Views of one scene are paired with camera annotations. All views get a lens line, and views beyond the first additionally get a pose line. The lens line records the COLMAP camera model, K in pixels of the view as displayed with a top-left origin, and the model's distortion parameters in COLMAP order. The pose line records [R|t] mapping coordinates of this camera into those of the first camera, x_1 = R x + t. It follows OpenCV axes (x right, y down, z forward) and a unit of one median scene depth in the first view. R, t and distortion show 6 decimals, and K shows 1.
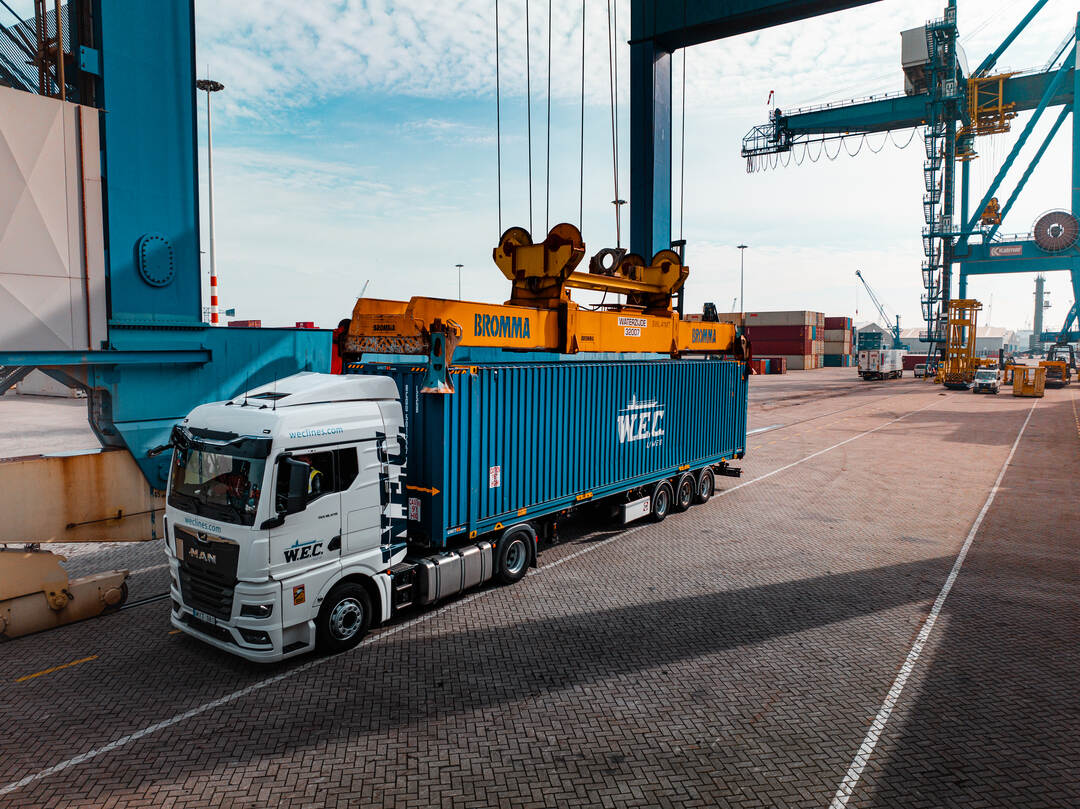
lens RADIAL K [[758.5, 0, 540.0], [0, 758.5, 404.5], [0, 0, 1]] dist [-0.046061, 0.011265]
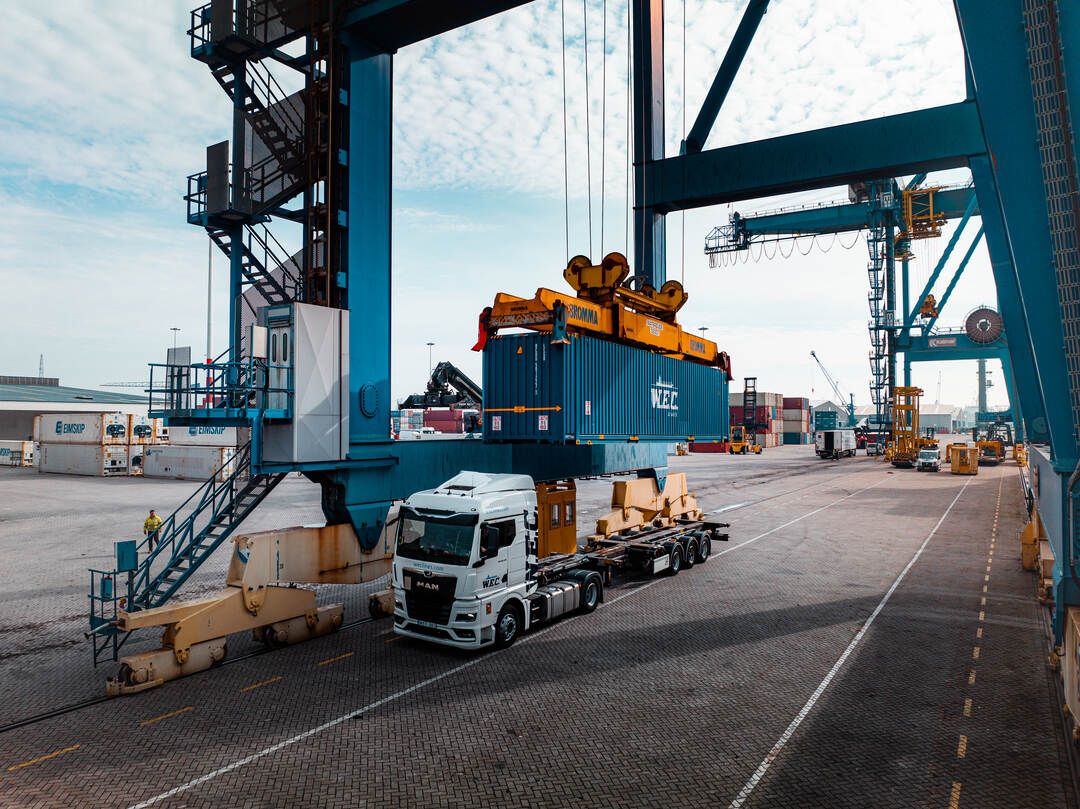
lens RADIAL K [[752.2, 0, 540.0], [0, 752.2, 404.5], [0, 0, 1]] dist [-0.001489, -0.095323]
pose [[0.998860, 0.004453, 0.047527, -0.237725], [0.000266, 0.995105, -0.098827, -0.027222], [-0.047734, 0.098727, 0.993969, -0.584604]]
